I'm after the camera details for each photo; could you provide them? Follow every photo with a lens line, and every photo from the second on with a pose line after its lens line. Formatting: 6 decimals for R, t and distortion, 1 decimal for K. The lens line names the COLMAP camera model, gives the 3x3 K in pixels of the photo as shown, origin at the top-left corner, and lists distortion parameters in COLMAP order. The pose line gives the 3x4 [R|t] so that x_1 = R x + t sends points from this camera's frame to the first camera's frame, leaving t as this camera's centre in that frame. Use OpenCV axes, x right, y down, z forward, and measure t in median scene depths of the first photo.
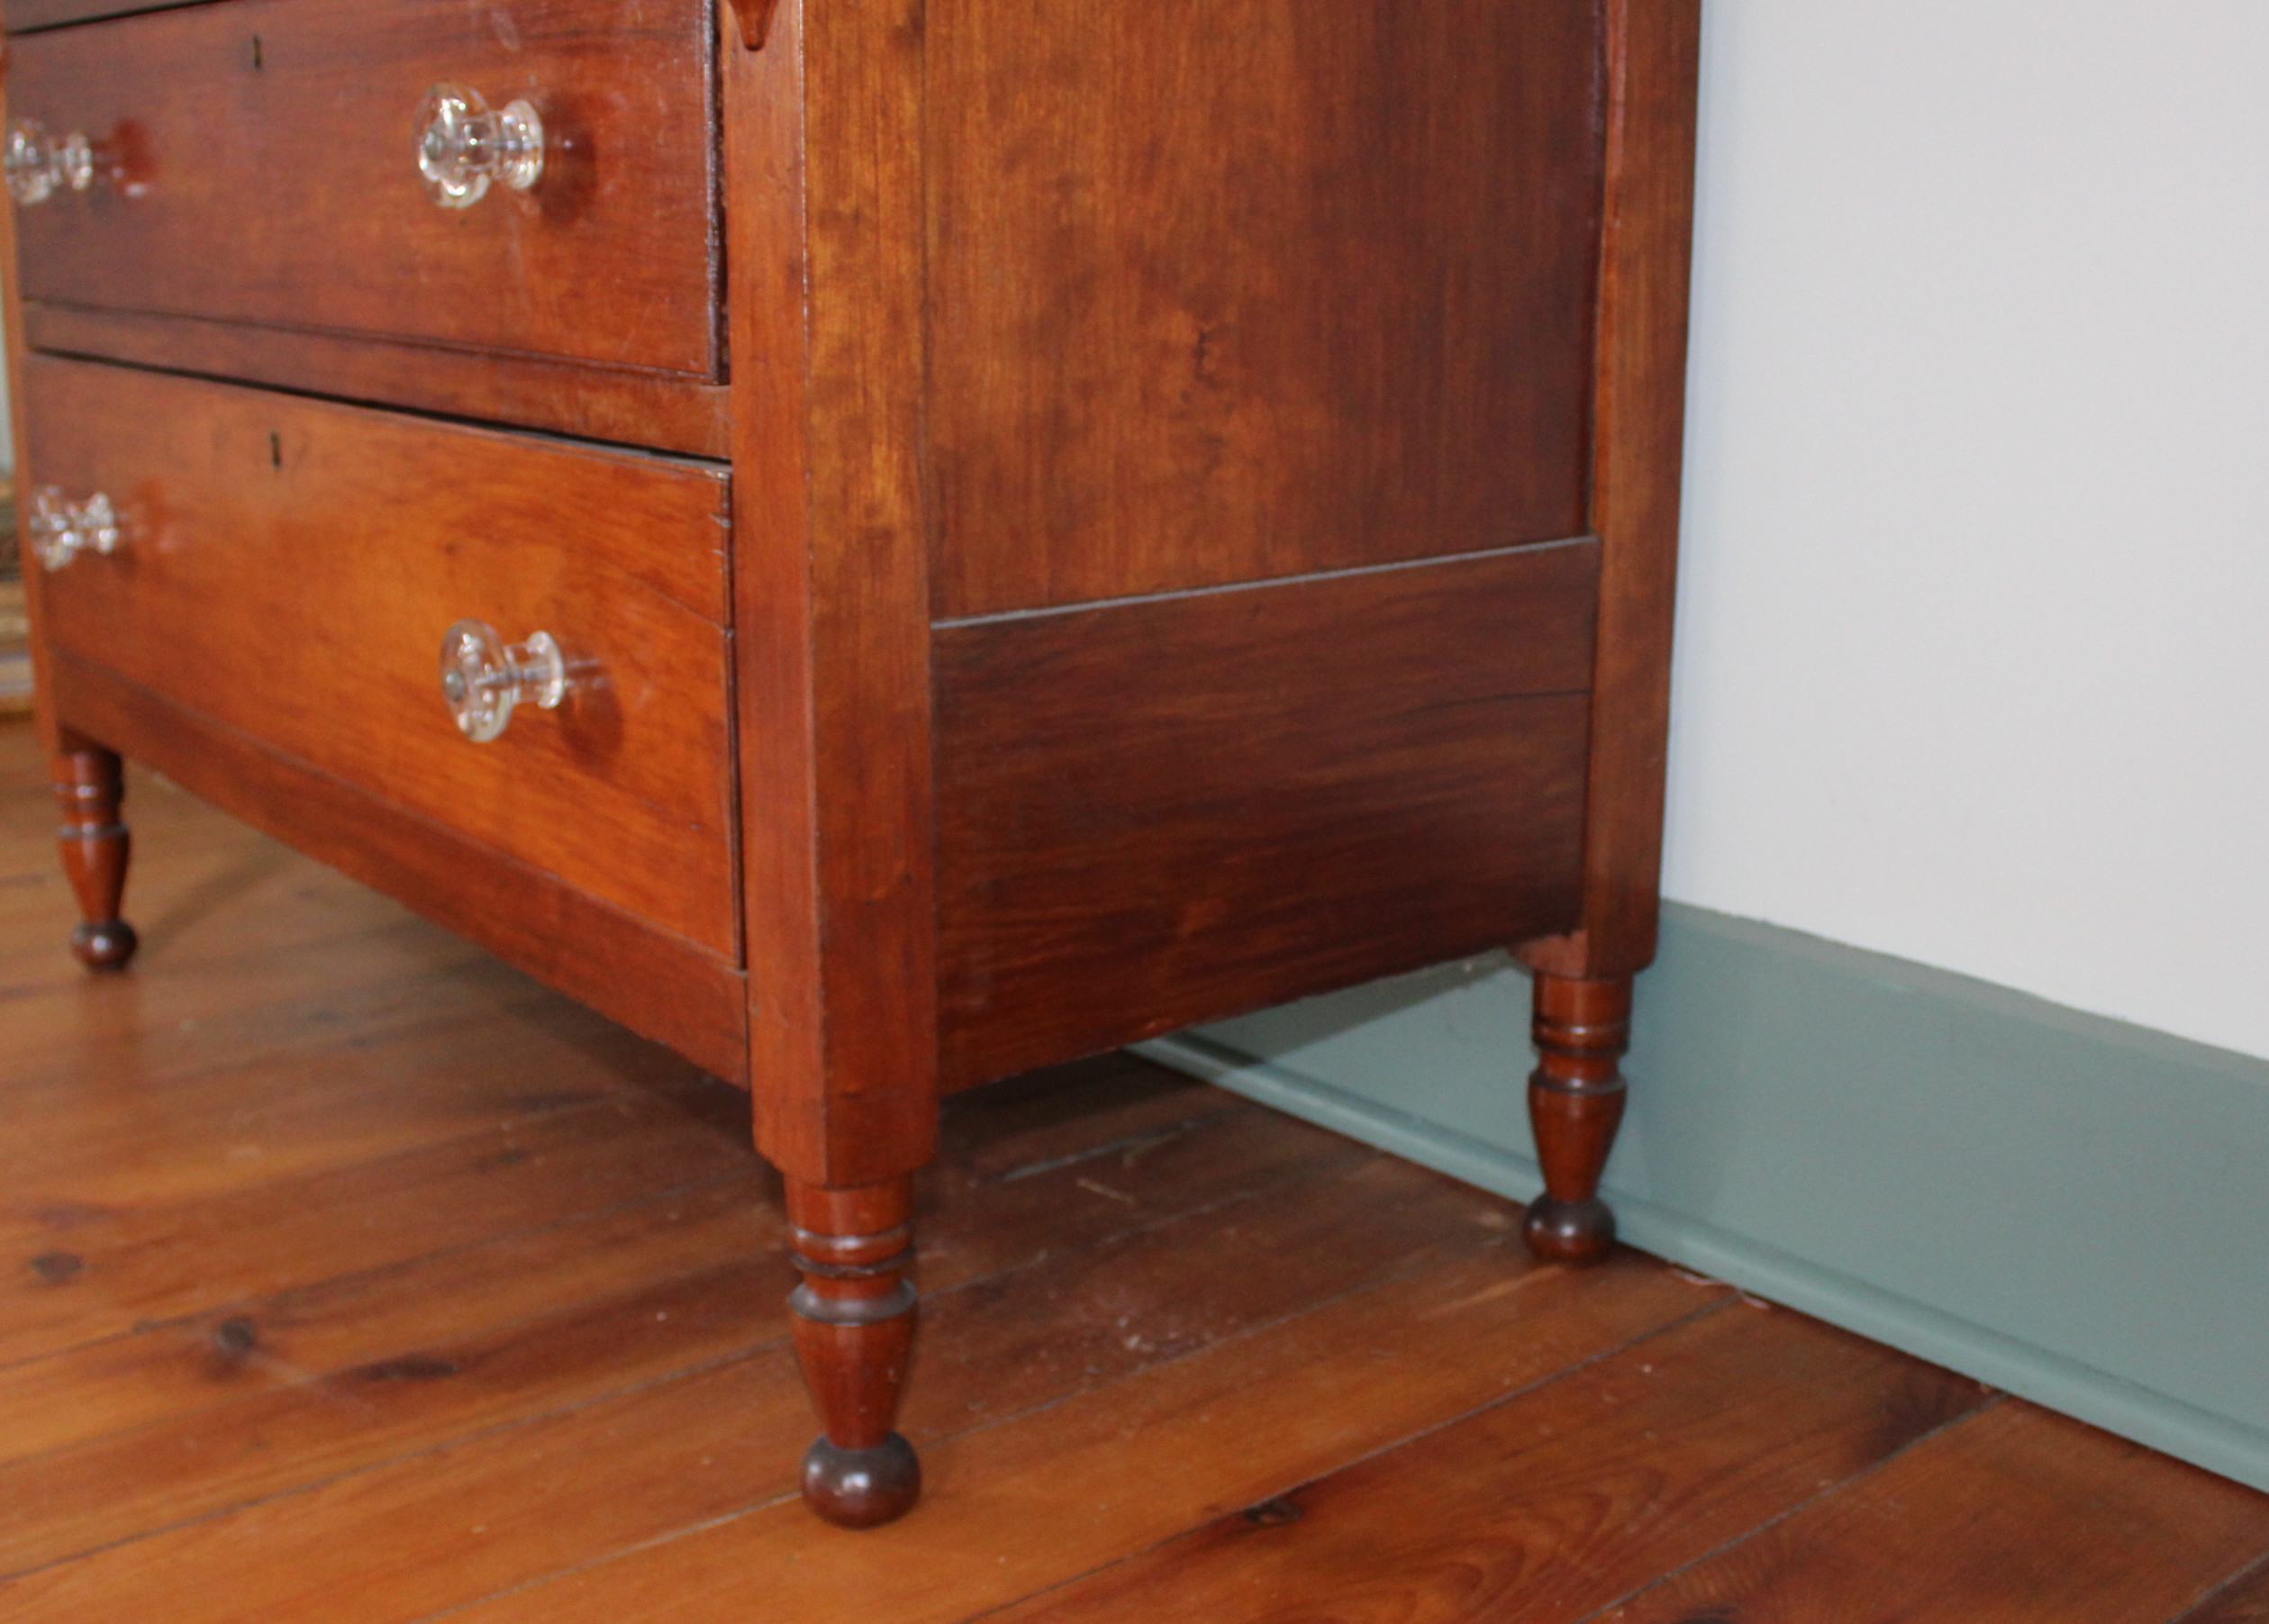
lens RADIAL K [[2643.4, 0, 1134.5], [0, 2643.4, 812.0], [0, 0, 1]] dist [-0.173495, 0.182457]
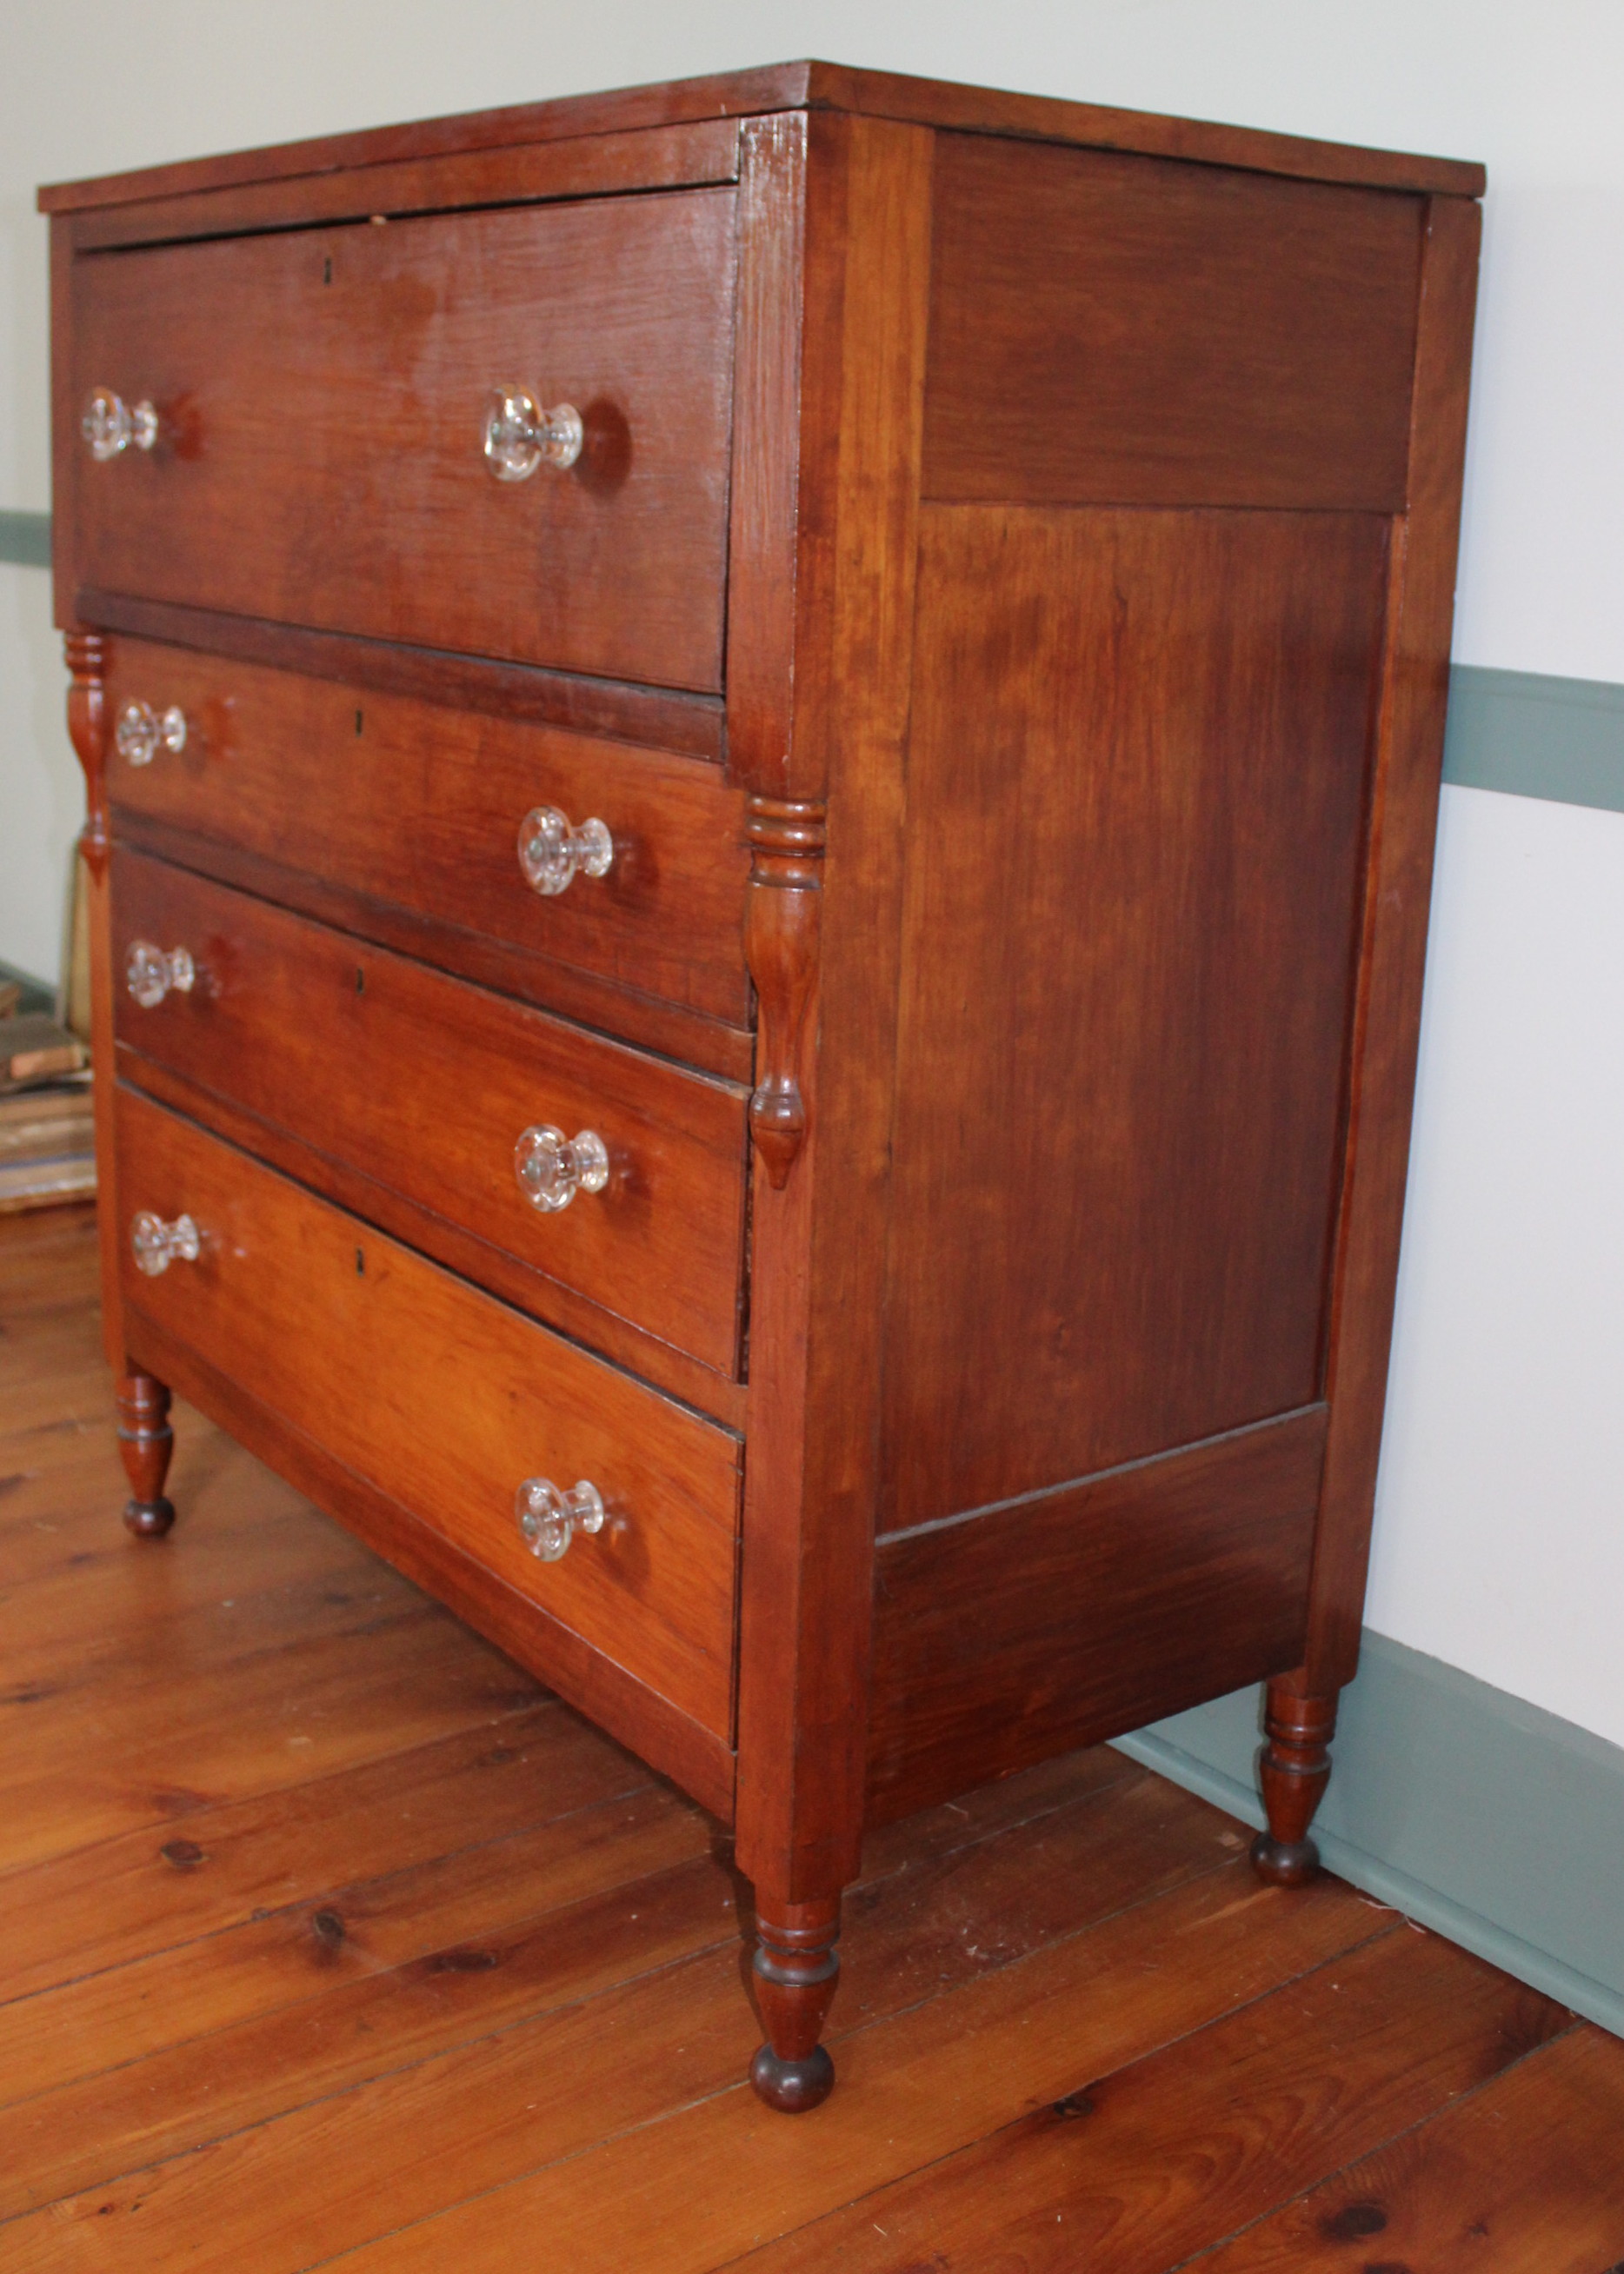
lens RADIAL K [[2578.1, 0, 932.4], [0, 2578.1, 1020.3], [0, 0, 1]] dist [-0.181469, 0.198542]
pose [[0.999102, 0.039815, 0.014477, -0.066020], [-0.039617, 0.999121, -0.013727, -0.297379], [-0.015011, 0.013141, 0.999801, -0.386302]]
